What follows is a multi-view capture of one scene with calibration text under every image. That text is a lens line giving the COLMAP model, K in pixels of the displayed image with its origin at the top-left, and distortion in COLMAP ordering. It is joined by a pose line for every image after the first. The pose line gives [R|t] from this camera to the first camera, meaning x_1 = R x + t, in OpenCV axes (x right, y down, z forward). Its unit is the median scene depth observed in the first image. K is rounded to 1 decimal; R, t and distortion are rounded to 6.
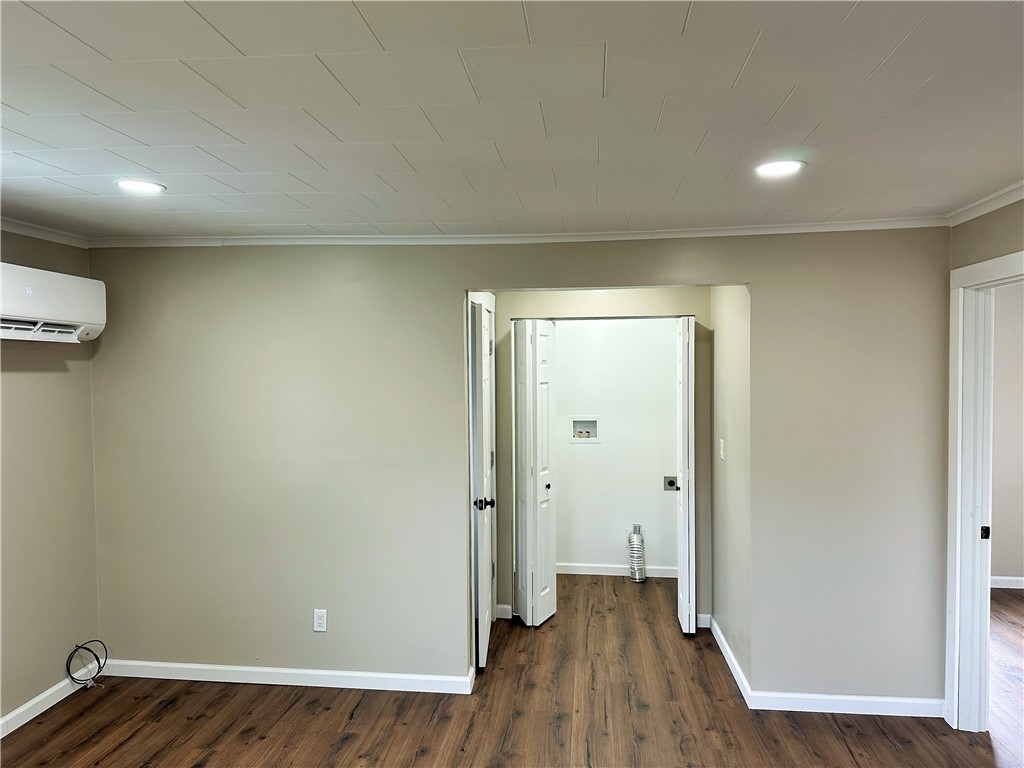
lens RADIAL K [[726.5, 0, 512.0], [0, 726.5, 384.0], [0, 0, 1]] dist [0.064137, -0.065120]
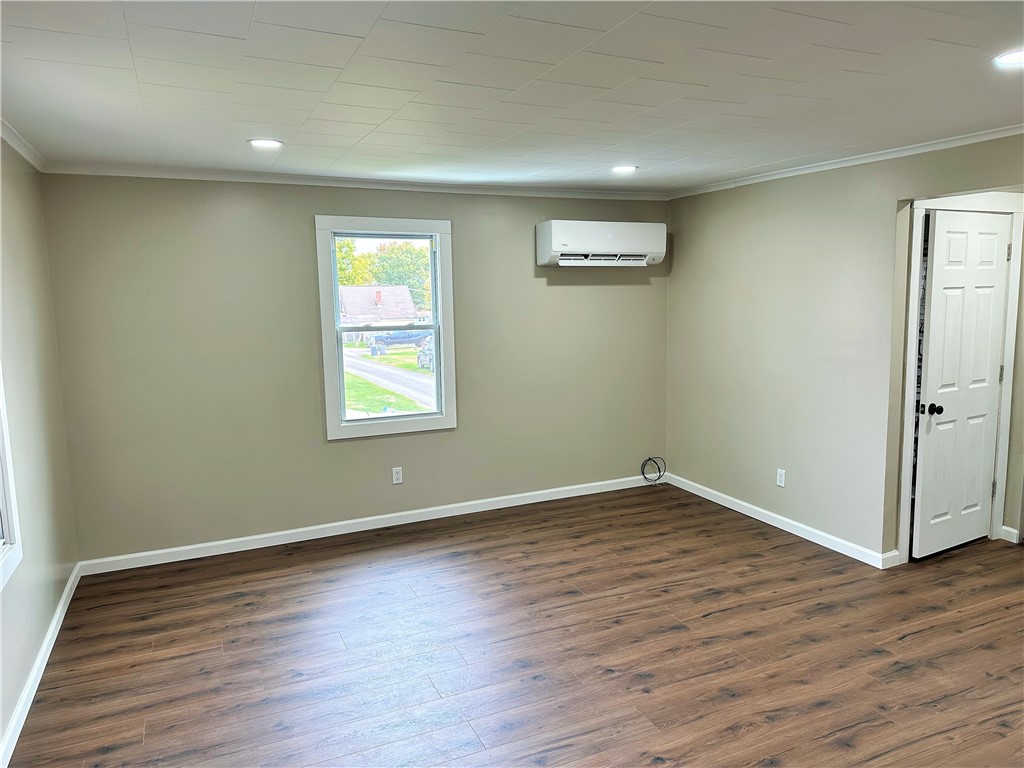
lens RADIAL K [[726.5, 0, 512.0], [0, 726.5, 384.0], [0, 0, 1]] dist [0.064137, -0.065120]
pose [[0.500542, 0.103716, -0.859477, 0.613123], [-0.009067, 0.993371, 0.114593, 0.018314], [0.865665, -0.049566, 0.498164, -0.035297]]
